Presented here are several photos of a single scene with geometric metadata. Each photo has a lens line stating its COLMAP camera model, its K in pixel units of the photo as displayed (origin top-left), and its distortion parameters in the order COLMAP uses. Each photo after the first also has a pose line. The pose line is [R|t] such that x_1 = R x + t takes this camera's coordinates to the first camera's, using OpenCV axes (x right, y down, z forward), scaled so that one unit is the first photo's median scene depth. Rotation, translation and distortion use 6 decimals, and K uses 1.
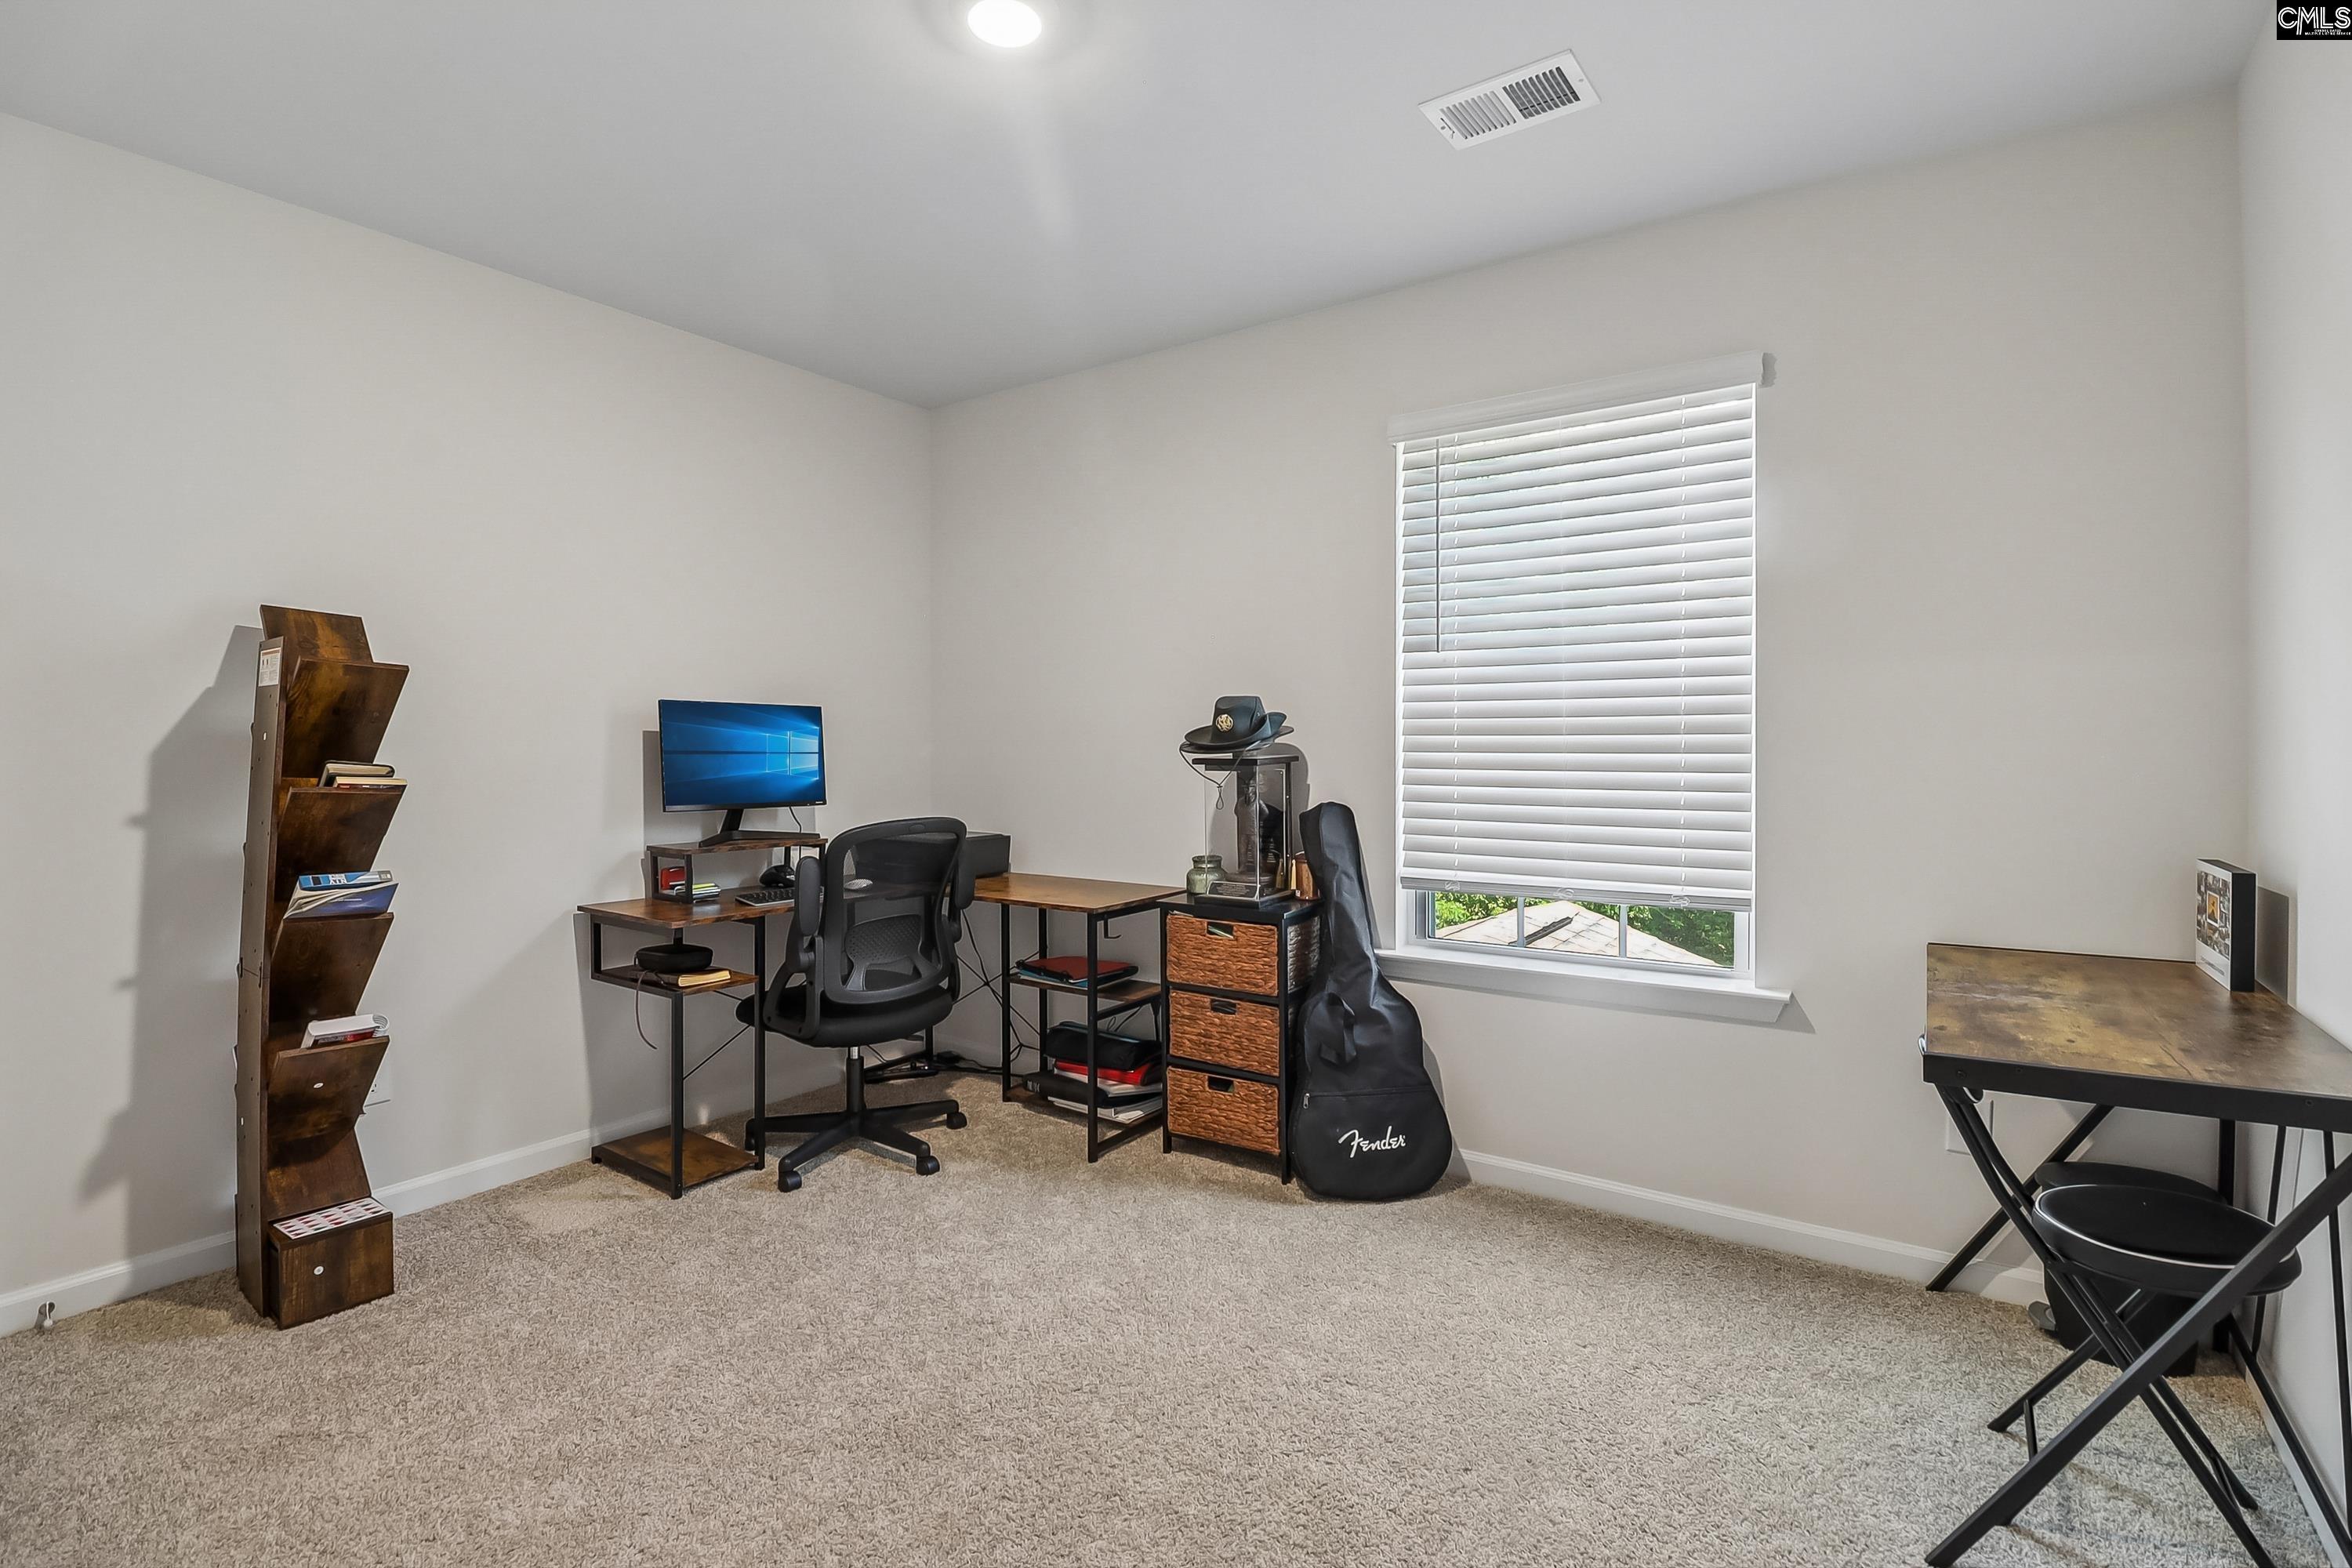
lens RADIAL K [[1087.4, 0, 1181.1], [0, 1087.4, 758.5], [0, 0, 1]] dist [0.000123, -0.012607]
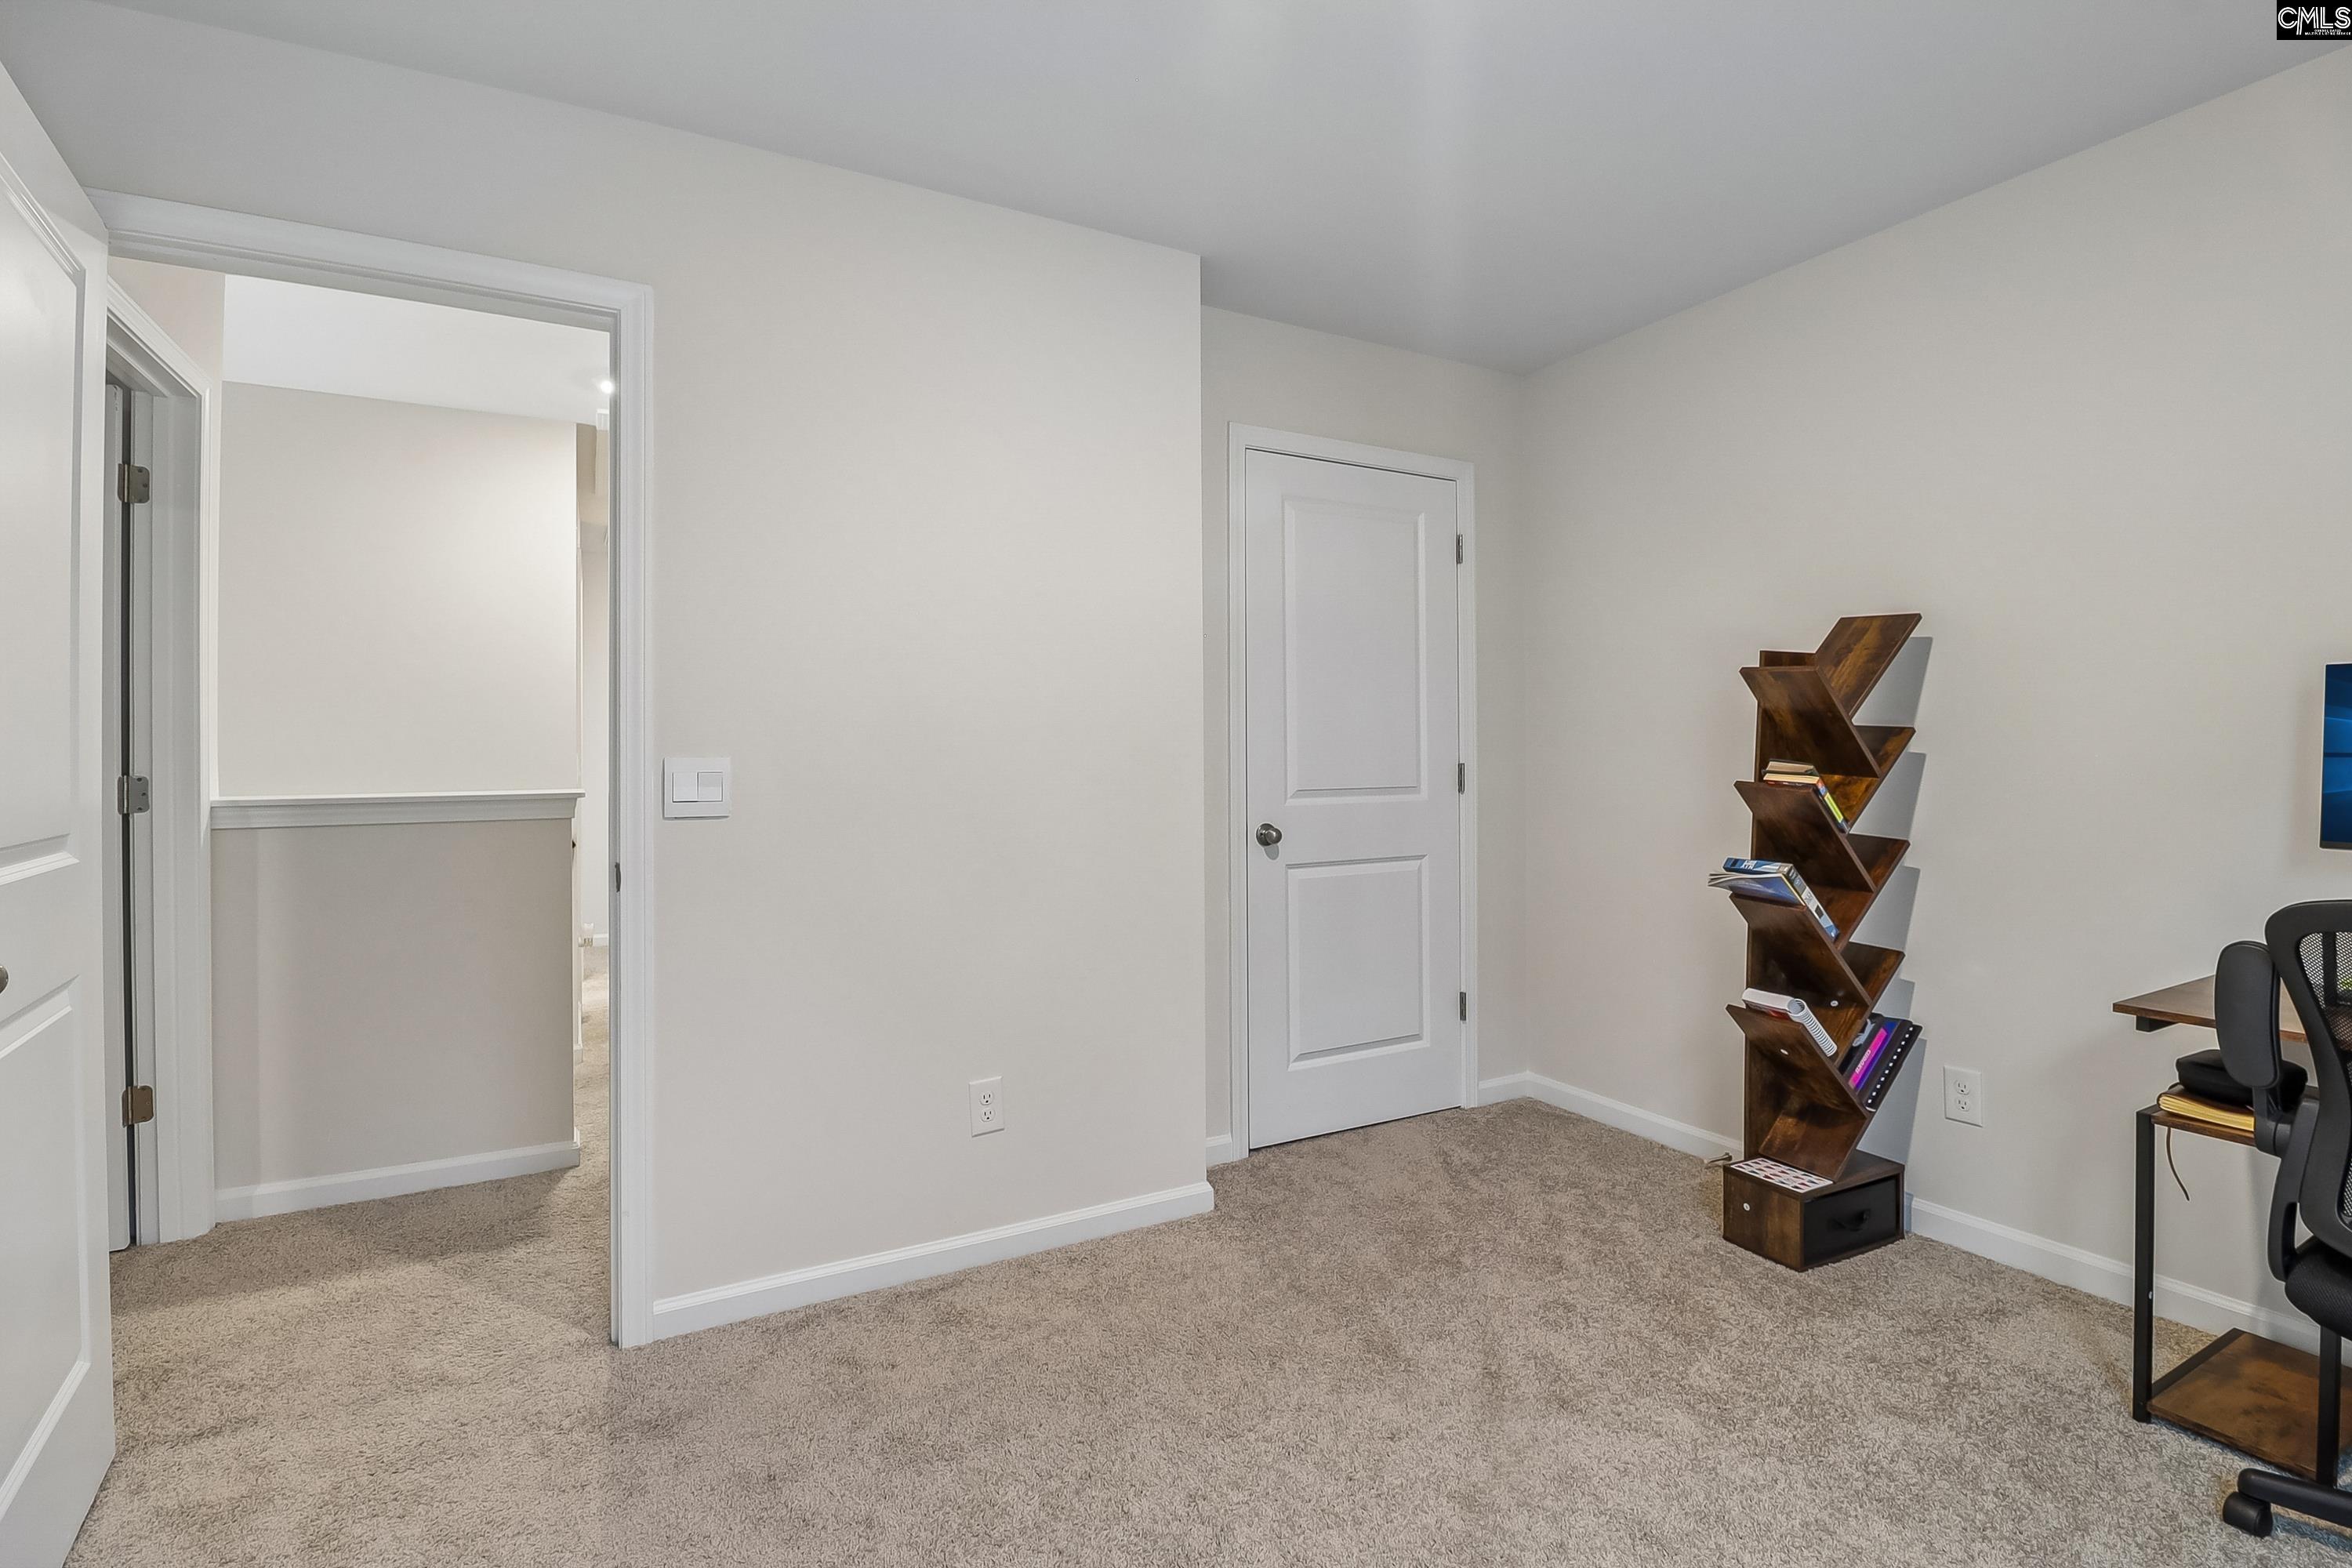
lens RADIAL K [[1087.4, 0, 1181.1], [0, 1087.4, 758.5], [0, 0, 1]] dist [0.000123, -0.012607]
pose [[-0.454206, -0.000806, -0.890896, 0.466990], [-0.001842, 0.999998, 0.000034, 0.002757], [0.890895, 0.001657, -0.454207, 0.937923]]
